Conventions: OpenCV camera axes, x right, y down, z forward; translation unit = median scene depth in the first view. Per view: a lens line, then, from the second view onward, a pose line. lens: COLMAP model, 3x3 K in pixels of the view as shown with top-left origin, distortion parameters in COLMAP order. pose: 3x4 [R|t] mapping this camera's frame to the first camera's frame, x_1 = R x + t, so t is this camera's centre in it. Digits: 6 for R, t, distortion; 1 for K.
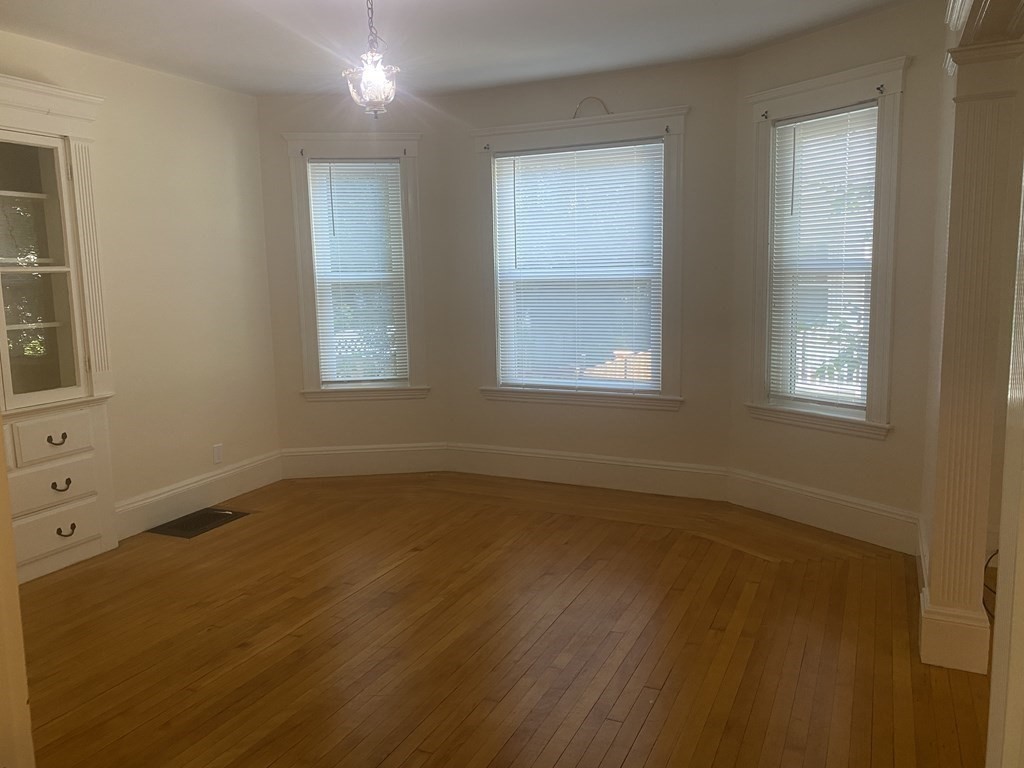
lens RADIAL K [[774.8, 0, 512.0], [0, 774.8, 384.0], [0, 0, 1]] dist [0.003943, -0.000310]
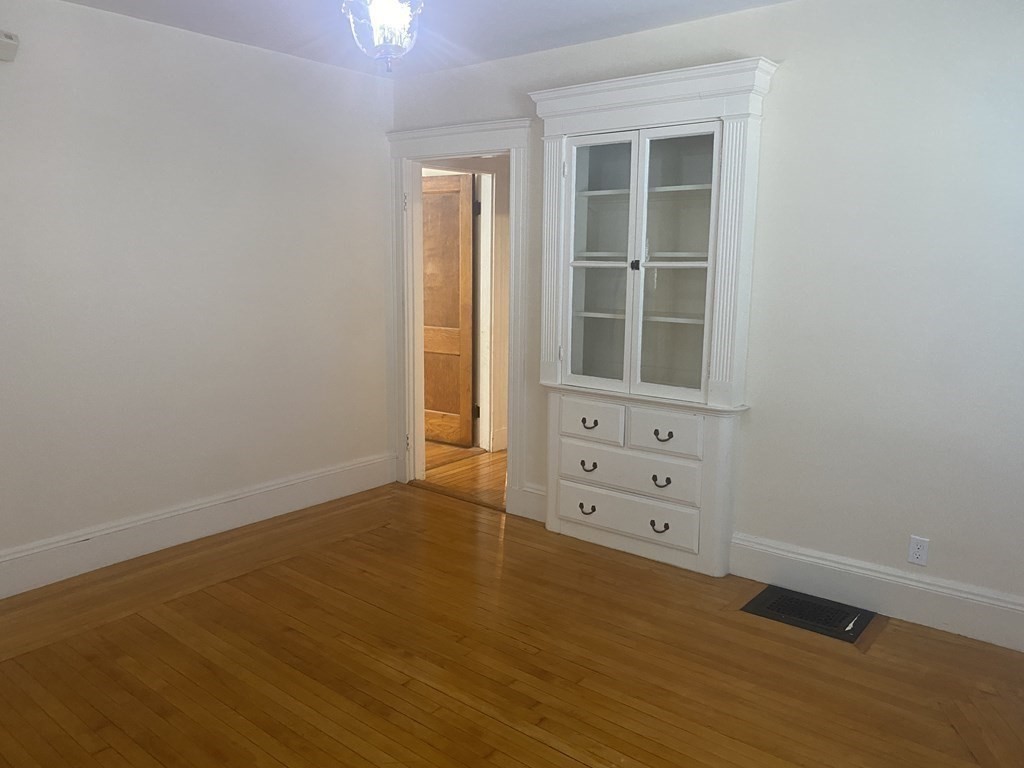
lens RADIAL K [[774.8, 0, 512.0], [0, 774.8, 384.0], [0, 0, 1]] dist [0.003943, -0.000310]
pose [[-0.245452, 0.180681, -0.952422, 0.330625], [-0.143997, 0.964783, 0.220136, -0.153181], [0.958654, 0.191178, -0.210790, 0.847054]]
